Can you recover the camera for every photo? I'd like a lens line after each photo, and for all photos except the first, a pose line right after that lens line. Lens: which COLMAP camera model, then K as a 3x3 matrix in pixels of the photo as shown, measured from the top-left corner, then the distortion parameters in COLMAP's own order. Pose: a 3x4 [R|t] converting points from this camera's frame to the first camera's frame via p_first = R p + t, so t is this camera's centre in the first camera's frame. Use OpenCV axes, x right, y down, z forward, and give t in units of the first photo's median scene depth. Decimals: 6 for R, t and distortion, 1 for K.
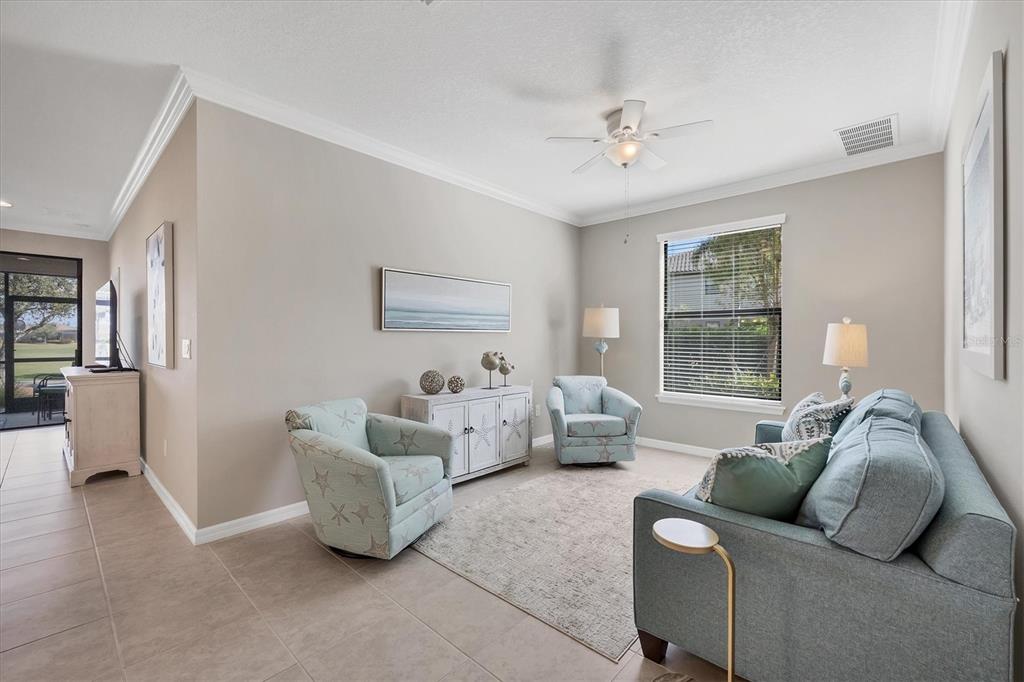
lens RADIAL K [[439.0, 0, 516.0], [0, 439.0, 341.3], [0, 0, 1]] dist [0.000899, 0.000520]
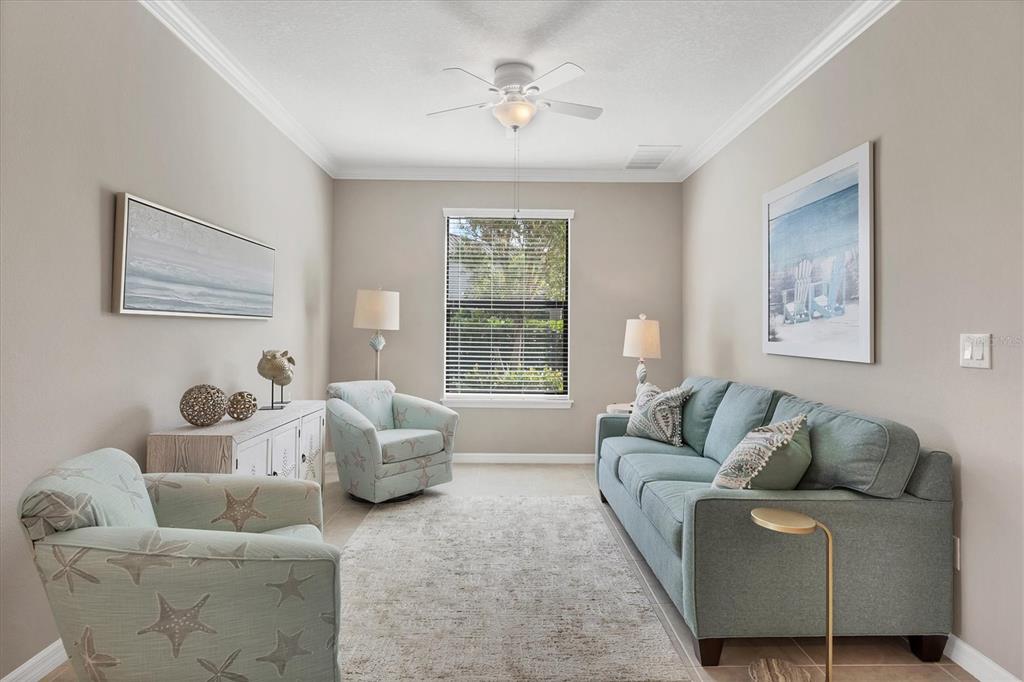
lens RADIAL K [[546.0, 0, 525.5], [0, 546.0, 321.9], [0, 0, 1]] dist [-0.013056, 0.001630]
pose [[0.715443, 0.018214, 0.698434, -0.355456], [-0.004093, 0.999752, -0.021879, -0.002108], [-0.698659, 0.012795, 0.715340, 0.177867]]
